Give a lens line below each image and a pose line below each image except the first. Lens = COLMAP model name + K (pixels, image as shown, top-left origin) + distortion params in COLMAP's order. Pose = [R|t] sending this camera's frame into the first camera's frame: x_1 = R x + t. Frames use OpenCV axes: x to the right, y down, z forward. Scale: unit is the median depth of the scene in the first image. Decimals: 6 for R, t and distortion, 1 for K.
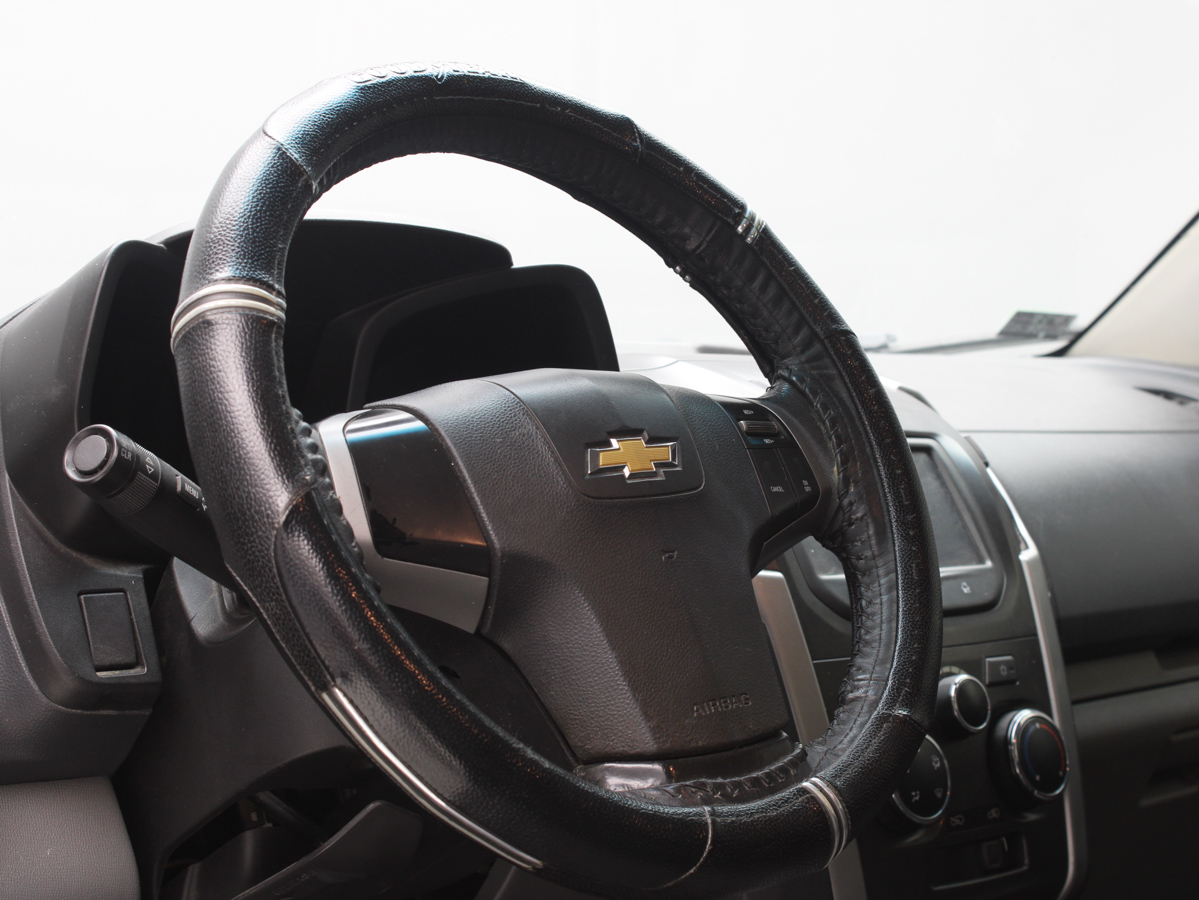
lens RADIAL K [[2273.9, 0, 599.5], [0, 2273.9, 450.0], [0, 0, 1]] dist [0.002057, -0.085362]
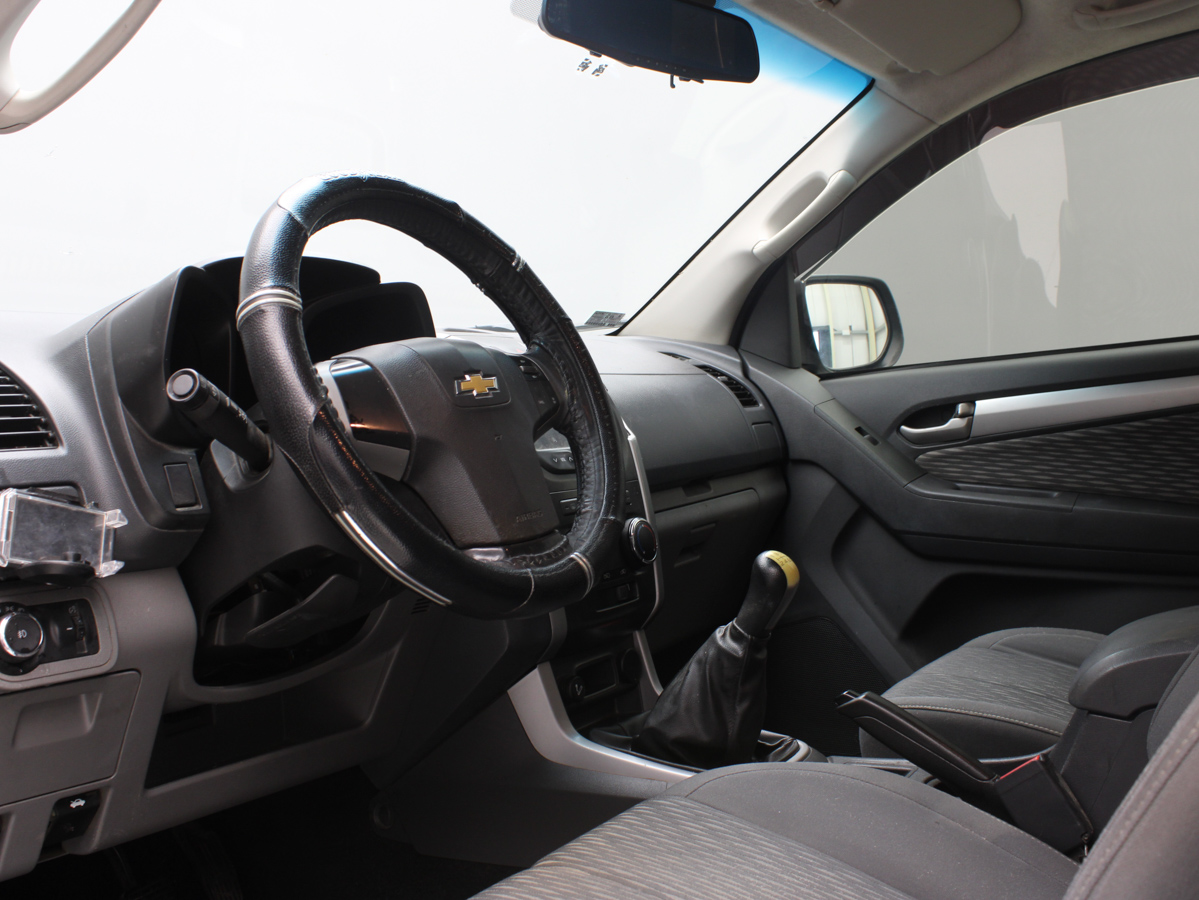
lens RADIAL K [[1247.4, 0, 599.5], [0, 1247.4, 450.0], [0, 0, 1]] dist [-0.192463, 0.283993]
pose [[0.965509, -0.017855, 0.259757, -0.148225], [0.005422, 0.998808, 0.048503, 0.007131], [-0.260314, -0.045422, 0.964455, -0.009758]]
